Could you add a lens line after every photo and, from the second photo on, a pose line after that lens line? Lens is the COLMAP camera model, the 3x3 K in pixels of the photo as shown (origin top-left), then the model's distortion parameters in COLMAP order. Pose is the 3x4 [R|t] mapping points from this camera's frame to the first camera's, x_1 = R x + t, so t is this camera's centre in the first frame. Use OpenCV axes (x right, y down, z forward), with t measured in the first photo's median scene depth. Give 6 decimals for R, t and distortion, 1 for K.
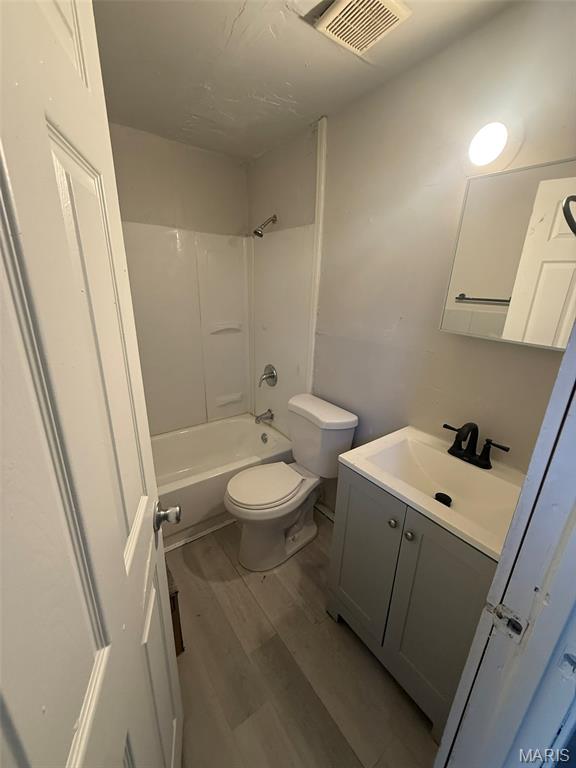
lens RADIAL K [[304.3, 0, 288.0], [0, 304.3, 384.0], [0, 0, 1]] dist [-0.000494, 0.000389]
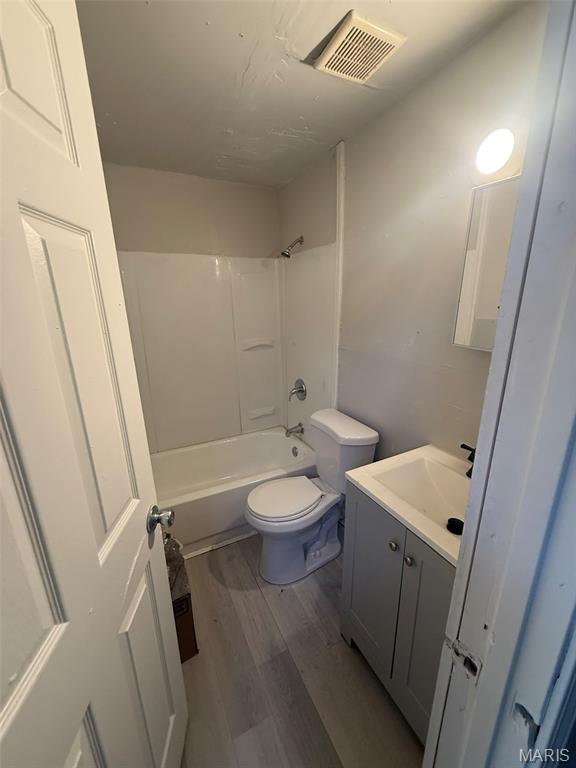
lens RADIAL K [[304.3, 0, 288.0], [0, 304.3, 384.0], [0, 0, 1]] dist [-0.000494, 0.000389]
pose [[0.985283, 0.000571, -0.170928, 0.115011], [-0.007669, 0.999135, -0.040872, -0.008166], [0.170757, 0.041581, 0.984435, -0.016474]]
